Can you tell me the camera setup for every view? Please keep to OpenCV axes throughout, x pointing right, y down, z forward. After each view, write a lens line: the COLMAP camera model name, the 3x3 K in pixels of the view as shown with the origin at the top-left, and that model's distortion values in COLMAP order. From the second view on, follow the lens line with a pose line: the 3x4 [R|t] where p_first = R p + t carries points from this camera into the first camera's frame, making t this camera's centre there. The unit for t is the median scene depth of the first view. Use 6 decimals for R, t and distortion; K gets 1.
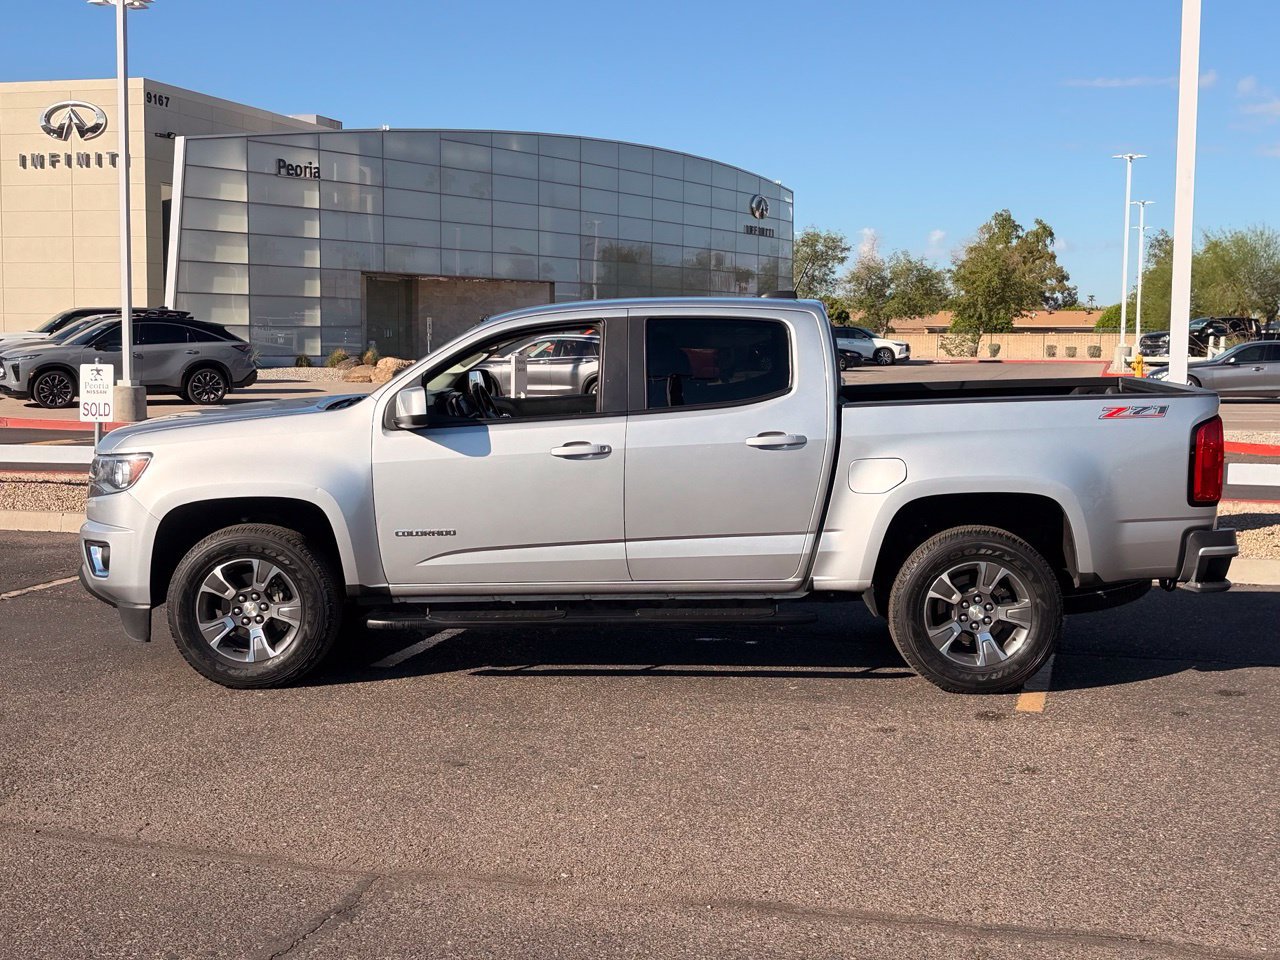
lens RADIAL K [[1699.1, 0, 618.4], [0, 1699.1, 479.3], [0, 0, 1]] dist [0.251410, -0.945733]
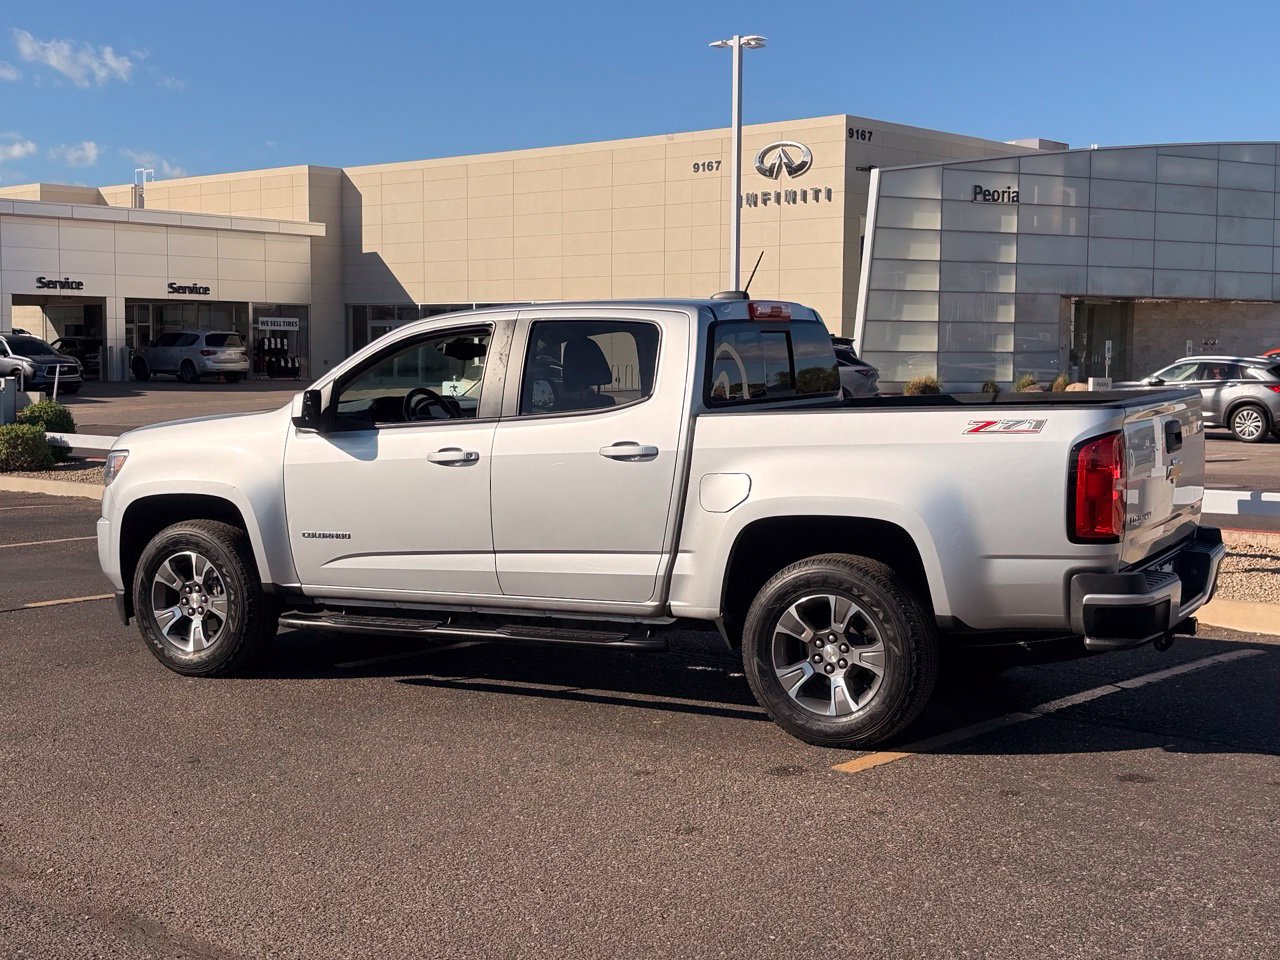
lens RADIAL K [[1692.9, 0, 640.0], [0, 1692.9, 480.0], [0, 0, 1]] dist [0.205664, -0.712034]
pose [[0.897872, 0.029725, -0.439251, 0.102402], [-0.036824, 0.999292, -0.007648, -0.000059], [0.438713, 0.023042, 0.898332, 0.036558]]
